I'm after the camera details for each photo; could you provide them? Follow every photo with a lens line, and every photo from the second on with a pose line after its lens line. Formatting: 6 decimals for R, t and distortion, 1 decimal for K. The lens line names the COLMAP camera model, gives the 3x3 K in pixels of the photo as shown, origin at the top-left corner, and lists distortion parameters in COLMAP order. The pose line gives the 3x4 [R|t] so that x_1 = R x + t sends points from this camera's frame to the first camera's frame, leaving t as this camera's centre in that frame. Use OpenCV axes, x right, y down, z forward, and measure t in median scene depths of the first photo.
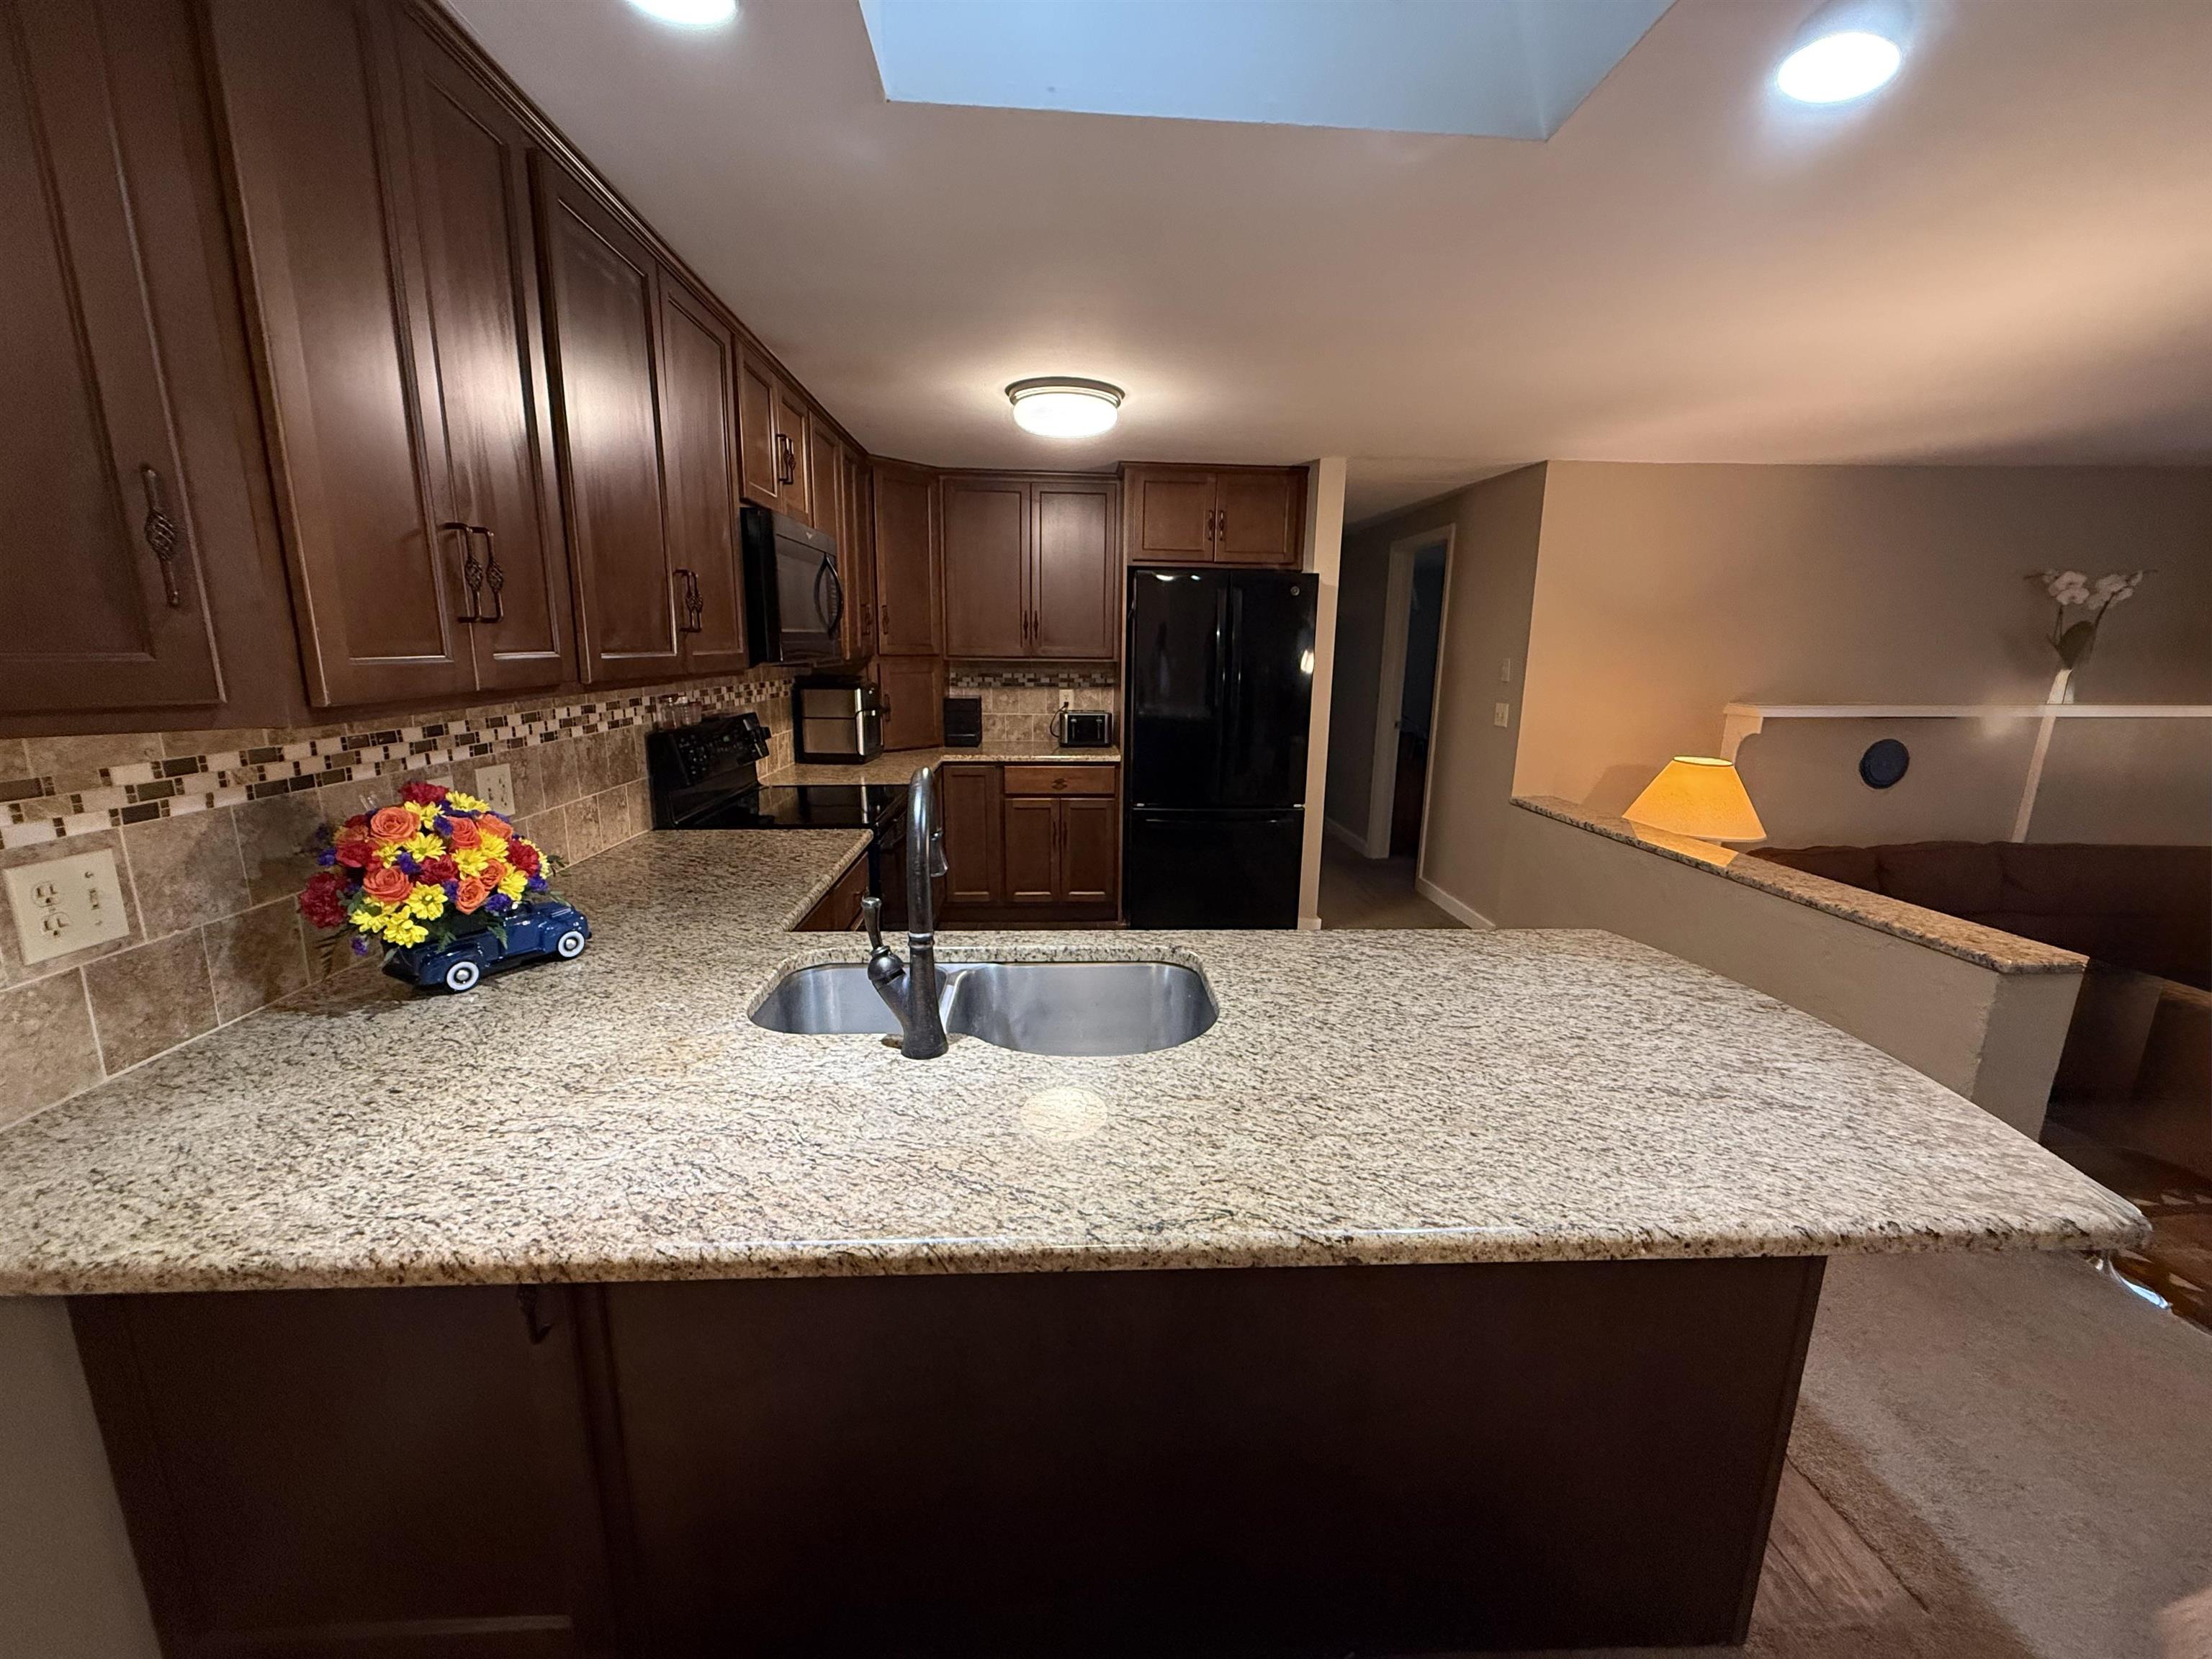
lens RADIAL K [[882.2, 0, 1099.3], [0, 882.2, 834.7], [0, 0, 1]] dist [0.002048, 0.000001]
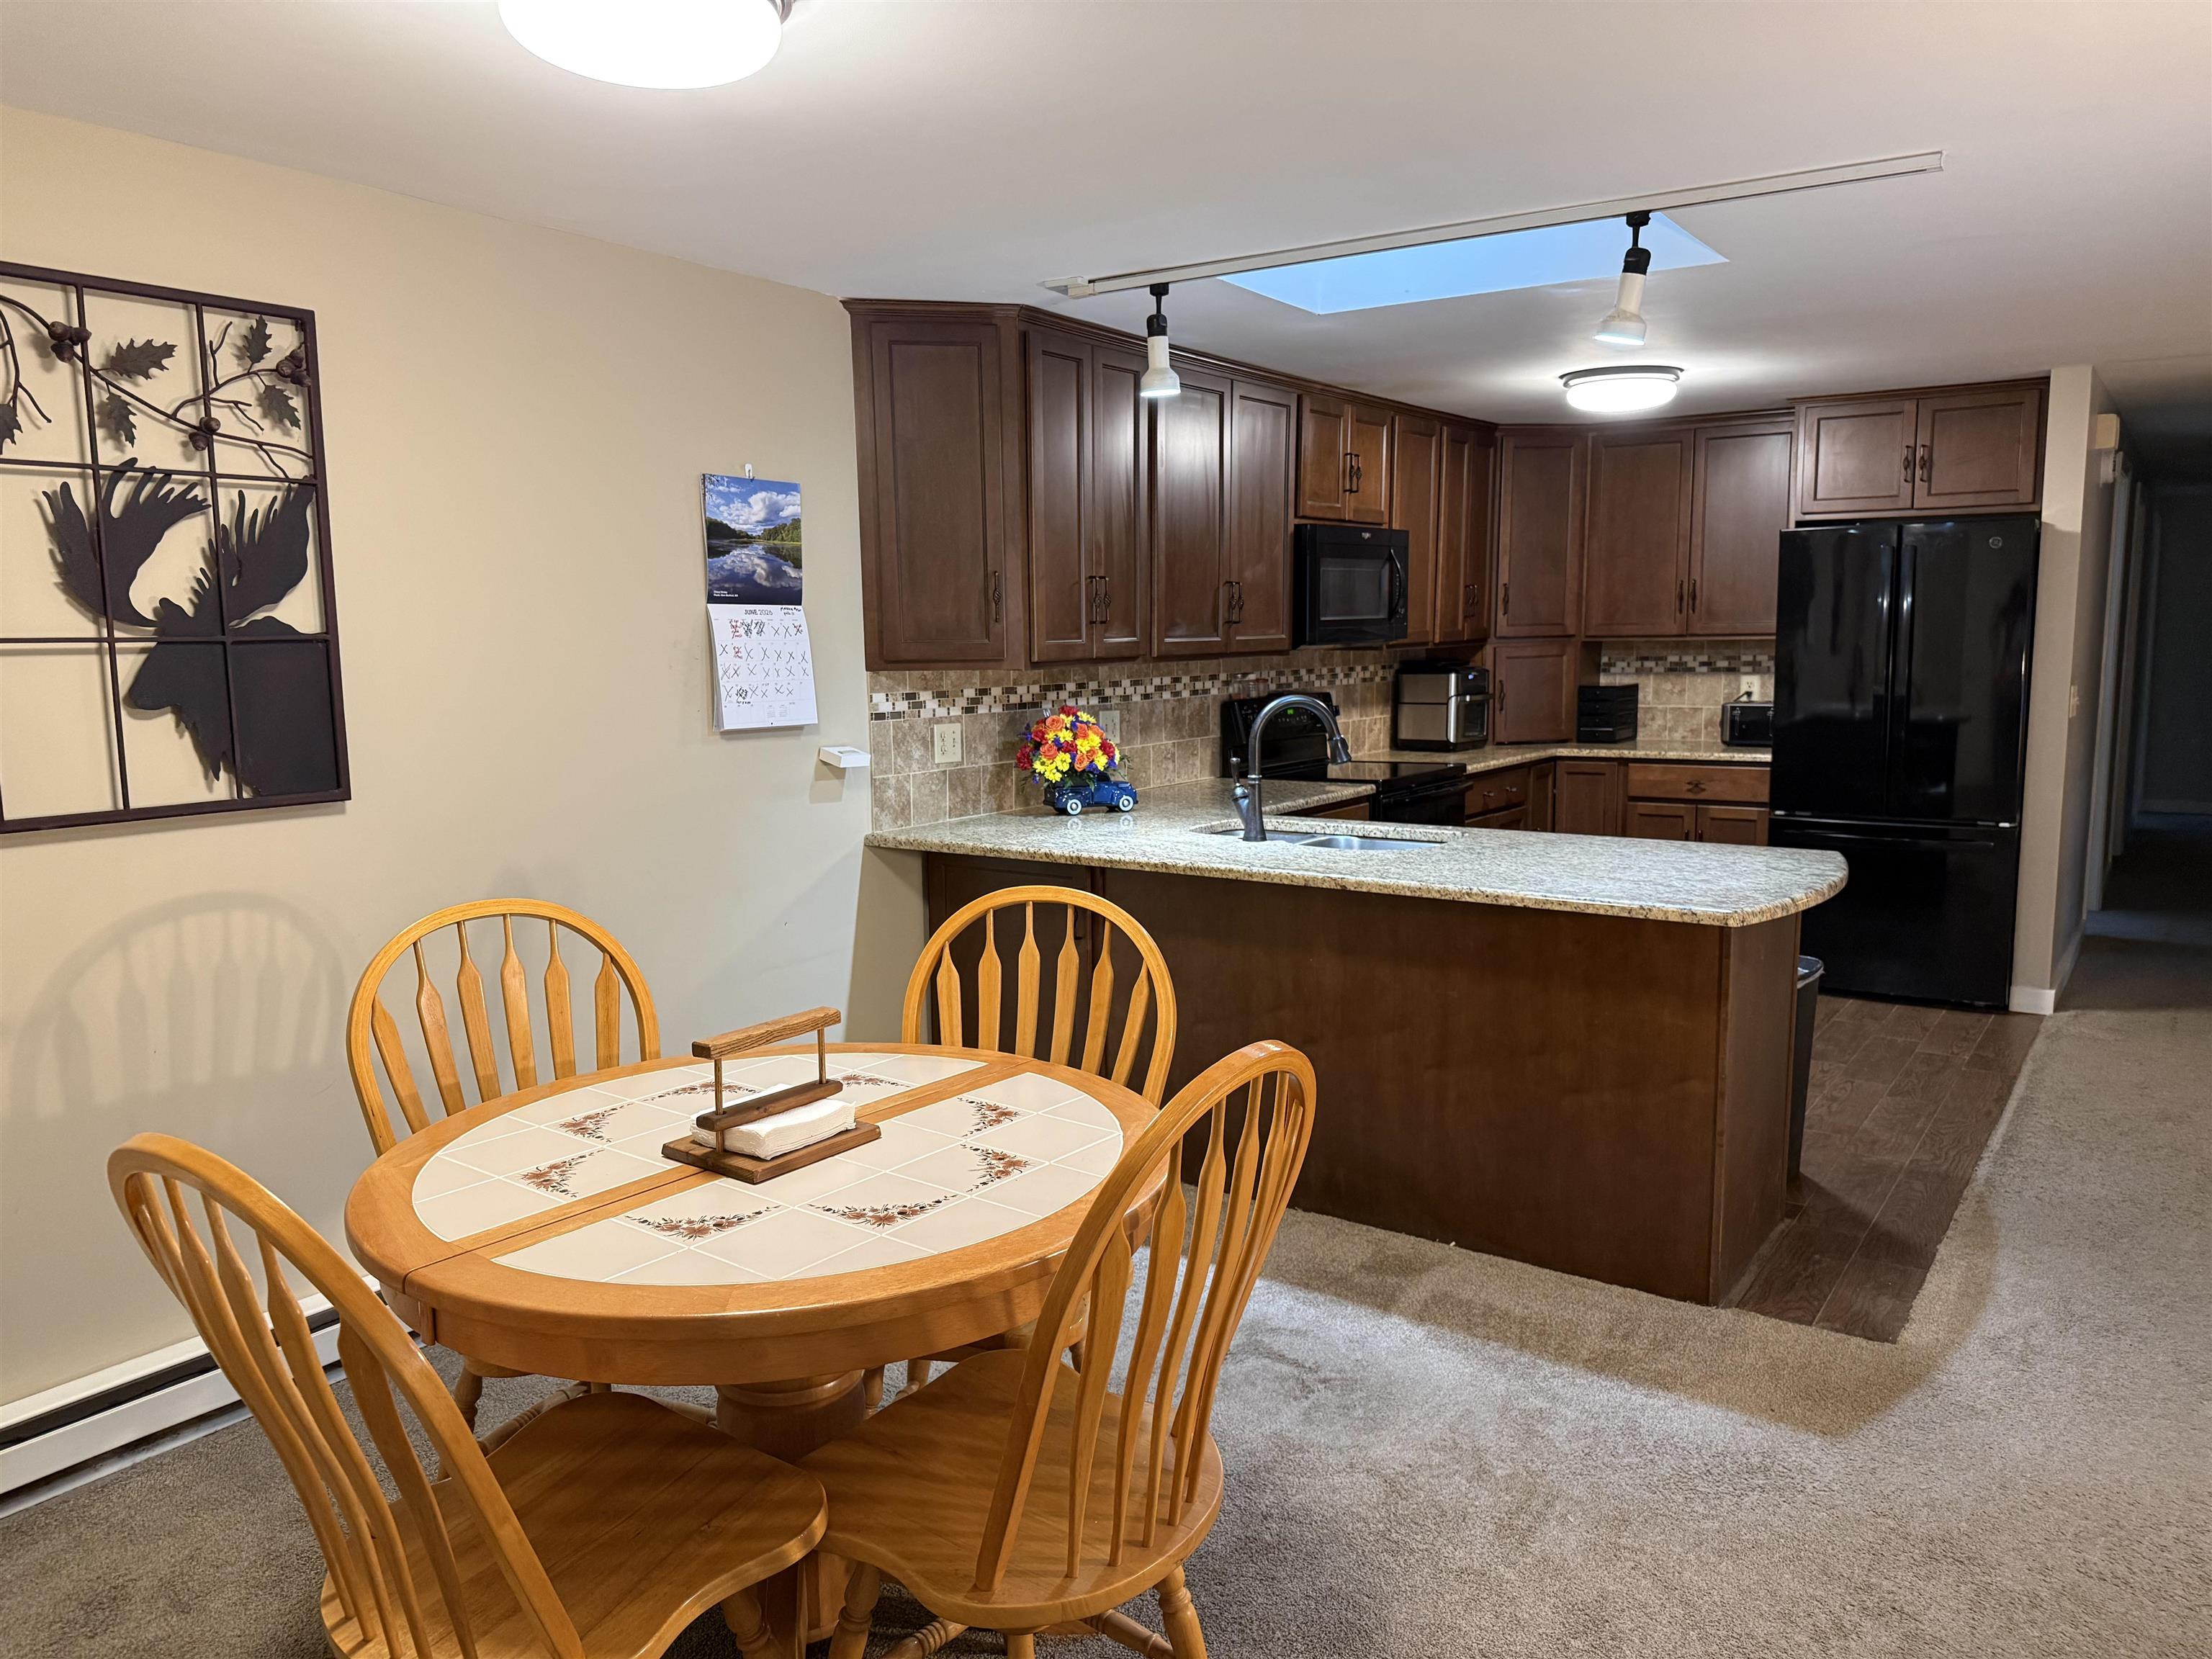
lens RADIAL K [[1593.4, 0, 1116.2], [0, 1593.4, 832.8], [0, 0, 1]] dist [0.187192, -0.270384]
pose [[0.789253, 0.055531, -0.611553, 1.075720], [-0.107558, 0.993008, -0.048642, 0.274970], [0.604576, 0.104168, 0.789707, -1.222430]]
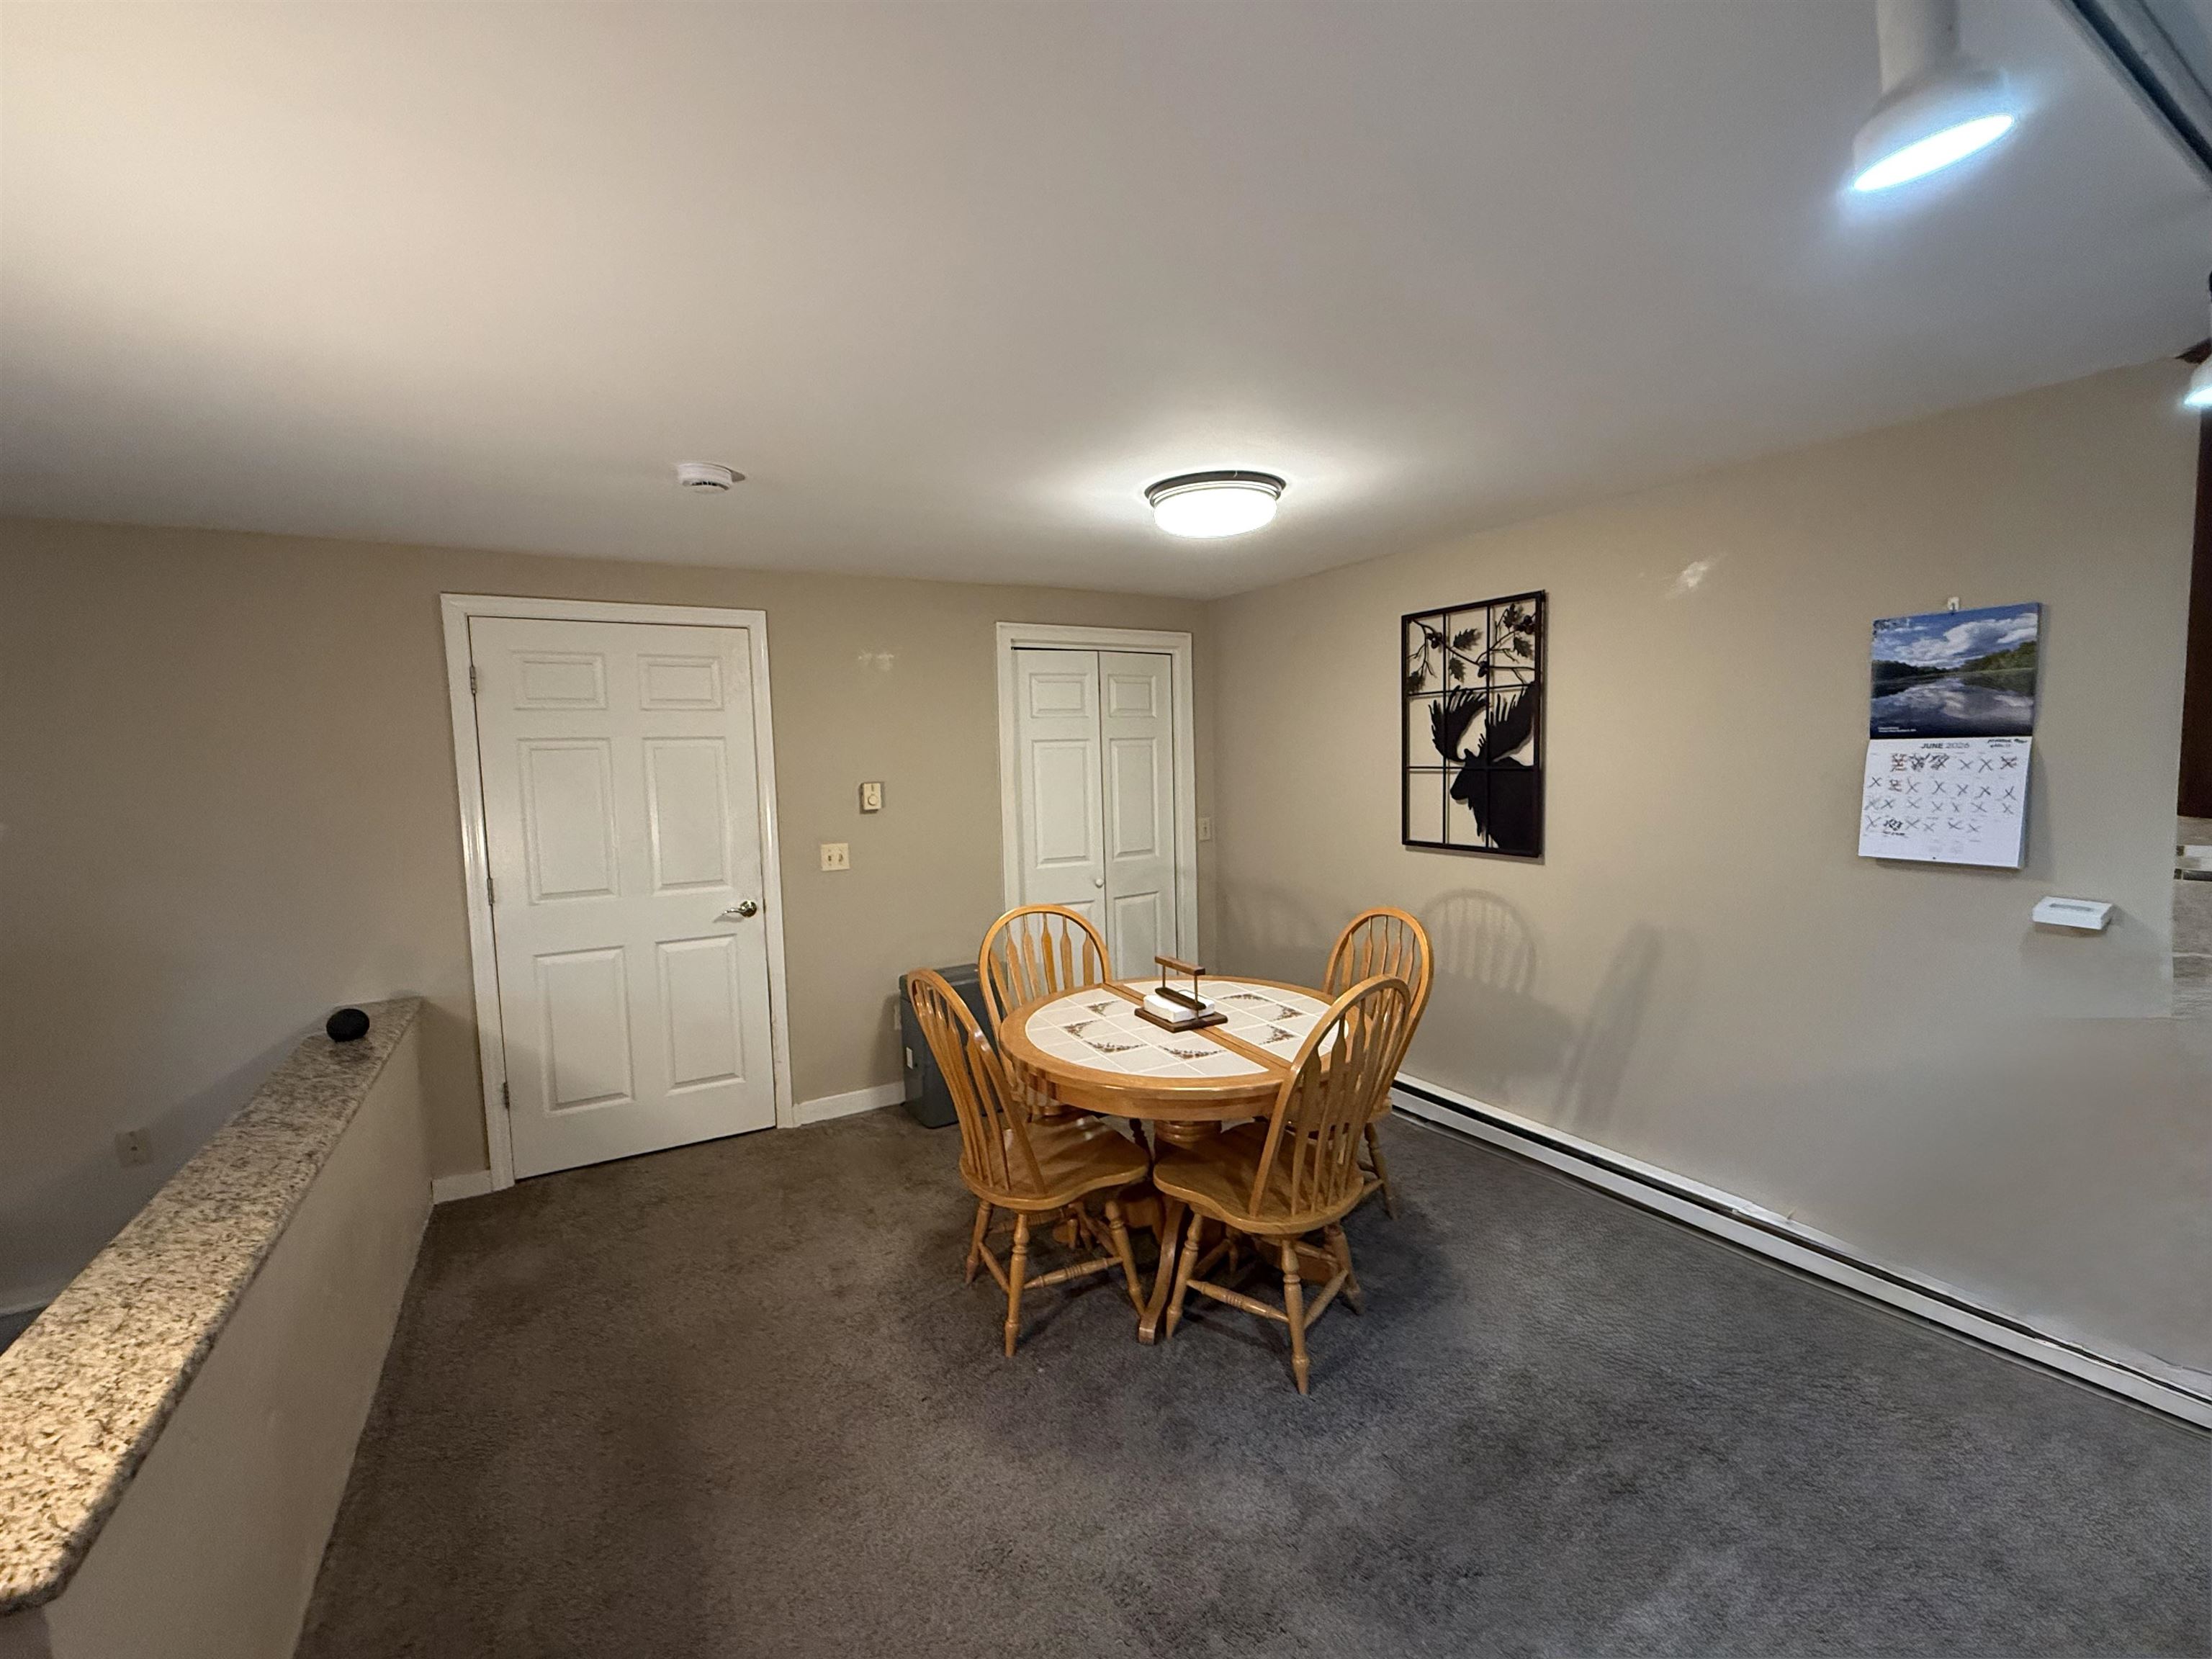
lens RADIAL K [[914.7, 0, 1106.0], [0, 914.7, 829.5], [0, 0, 1]] dist [-0.000651, -0.000111]
pose [[-0.891373, 0.041653, -0.451352, 0.895822], [-0.087224, 0.961395, 0.260981, -0.181150], [0.444798, 0.272000, -0.853329, 0.716646]]
